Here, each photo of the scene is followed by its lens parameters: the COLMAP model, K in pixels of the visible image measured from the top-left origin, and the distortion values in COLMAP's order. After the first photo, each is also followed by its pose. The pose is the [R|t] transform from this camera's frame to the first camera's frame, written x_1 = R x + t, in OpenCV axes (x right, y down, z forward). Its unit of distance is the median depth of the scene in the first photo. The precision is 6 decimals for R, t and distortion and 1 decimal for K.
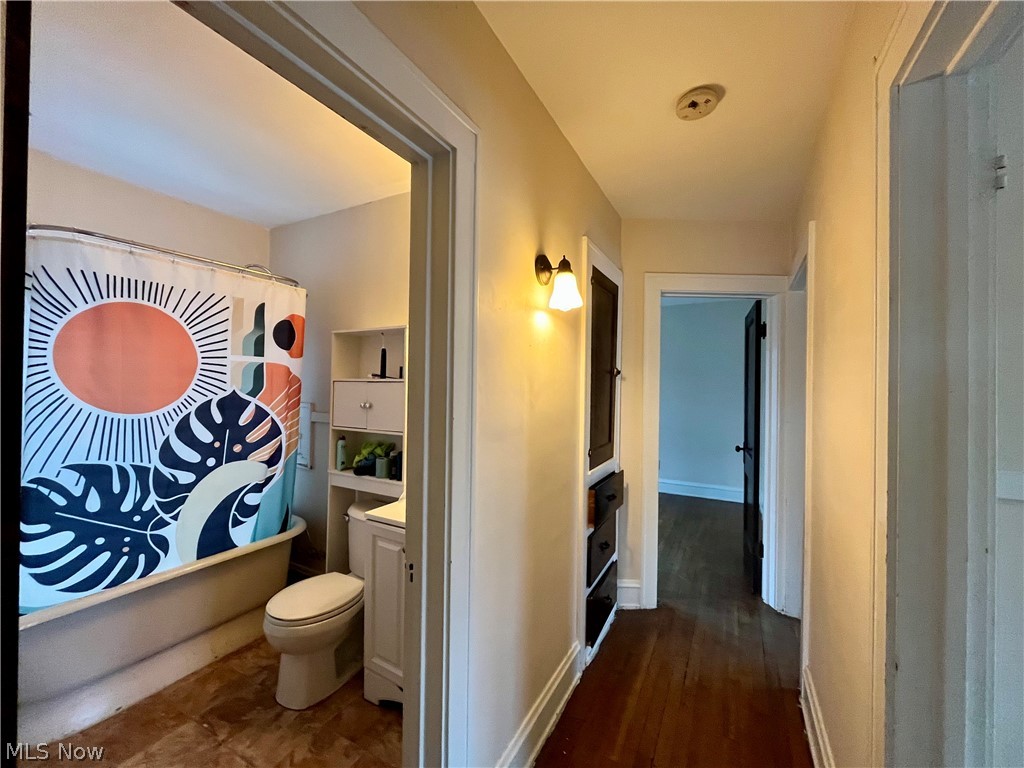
lens RADIAL K [[408.5, 0, 507.9], [0, 408.5, 381.3], [0, 0, 1]] dist [-0.001280, 0.000150]
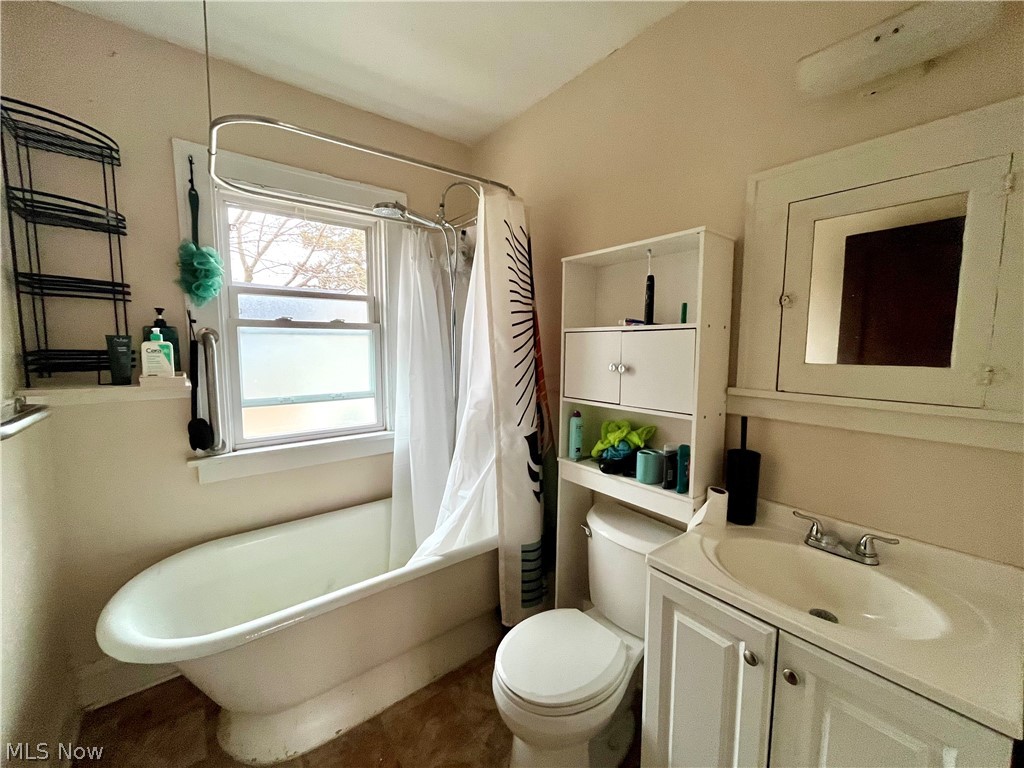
lens RADIAL K [[408.5, 0, 513.3], [0, 408.5, 381.8], [0, 0, 1]] dist [-0.001280, 0.000150]
pose [[0.919051, 0.021373, -0.393558, -0.246319], [0.013273, 0.996284, 0.085101, 0.023414], [0.393914, -0.083436, 0.915352, 0.342525]]
